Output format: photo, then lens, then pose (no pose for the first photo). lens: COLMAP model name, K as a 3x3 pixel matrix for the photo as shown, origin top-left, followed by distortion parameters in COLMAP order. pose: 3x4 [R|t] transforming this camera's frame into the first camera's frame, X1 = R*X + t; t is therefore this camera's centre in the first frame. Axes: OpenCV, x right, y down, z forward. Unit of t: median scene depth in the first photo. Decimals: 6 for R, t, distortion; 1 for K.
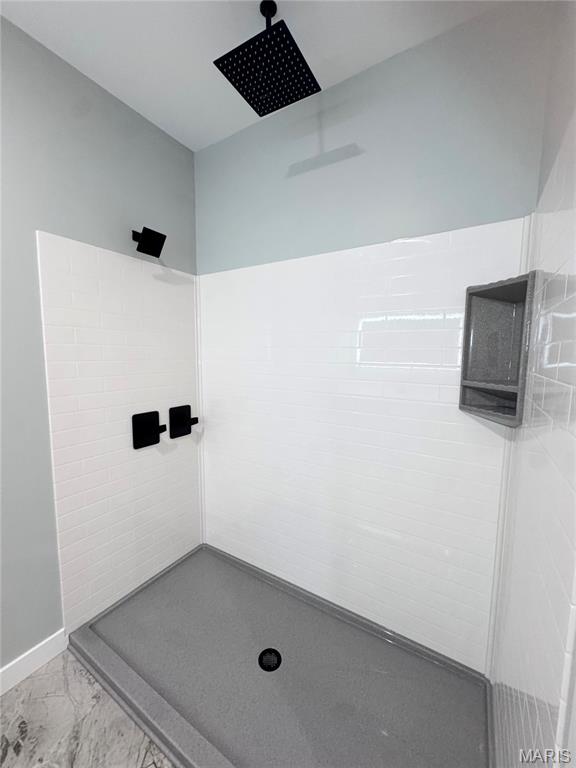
lens RADIAL K [[305.8, 0, 285.5], [0, 305.8, 384.0], [0, 0, 1]] dist [-0.001816, 0.000158]
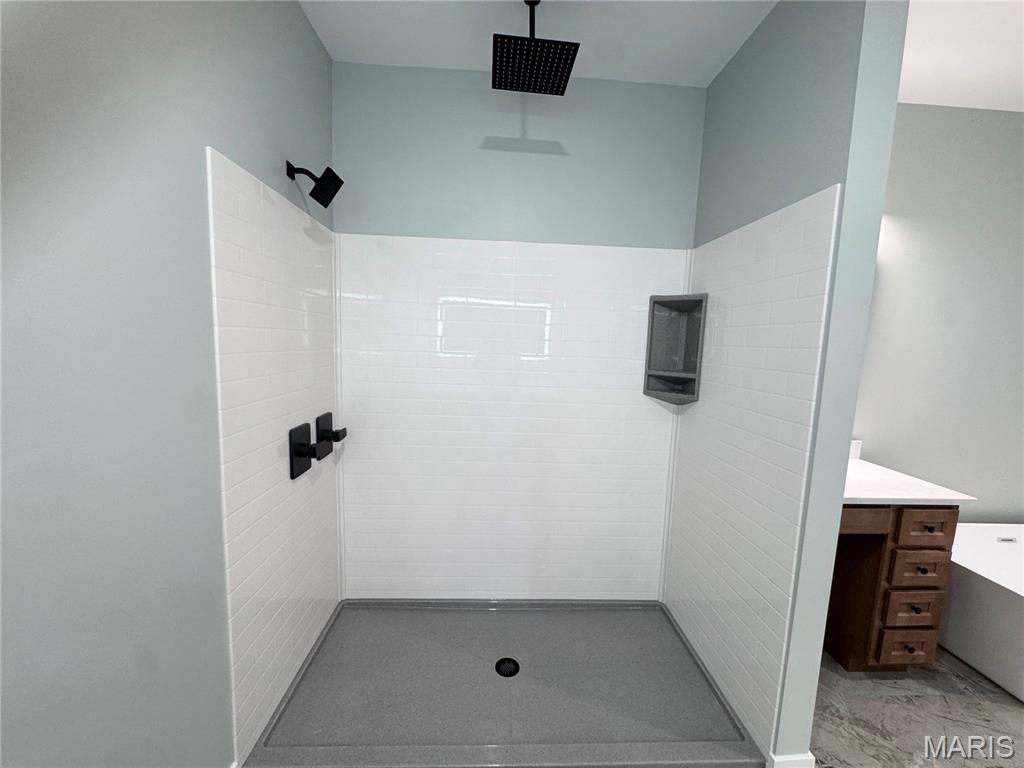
lens RADIAL K [[407.7, 0, 511.8], [0, 407.7, 386.2], [0, 0, 1]] dist [-0.001816, 0.000158]
pose [[0.822791, -0.042547, 0.566749, -0.679599], [0.029859, 0.999053, 0.031652, -0.013831], [-0.567559, -0.009121, 0.823282, -0.045344]]
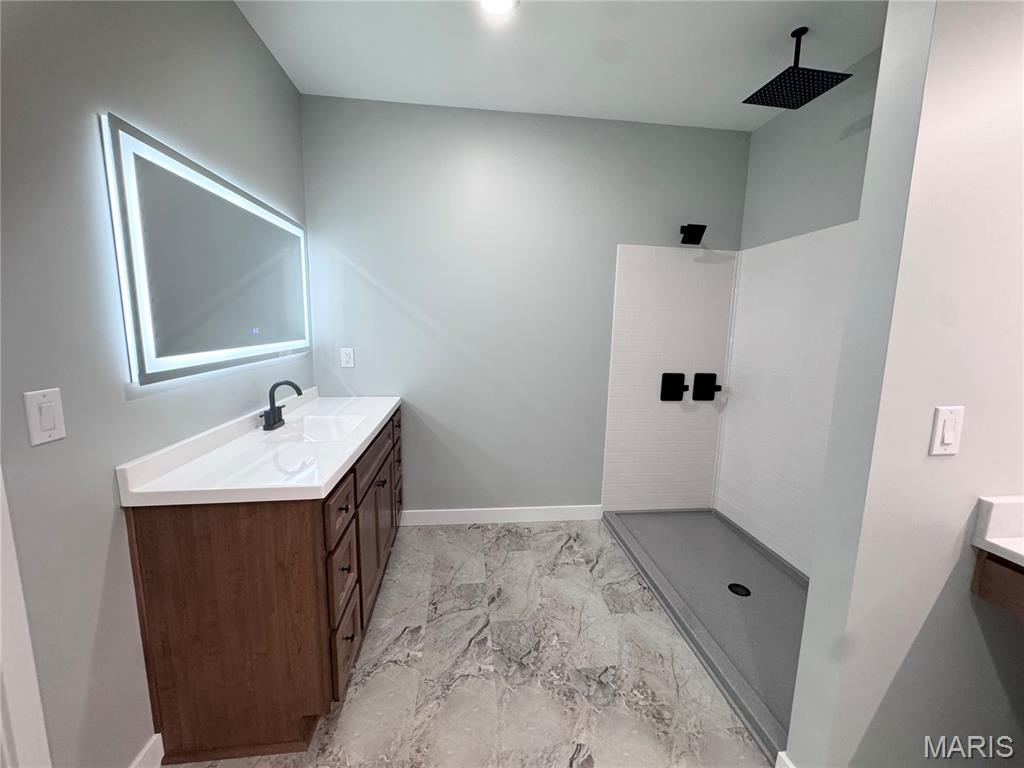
lens RADIAL K [[407.7, 0, 511.8], [0, 407.7, 386.2], [0, 0, 1]] dist [-0.001816, 0.000158]
pose [[0.620304, 0.122163, -0.774790, 0.483281], [-0.100736, 0.992024, 0.075764, 0.101966], [0.777866, 0.031052, 0.627663, -0.620713]]
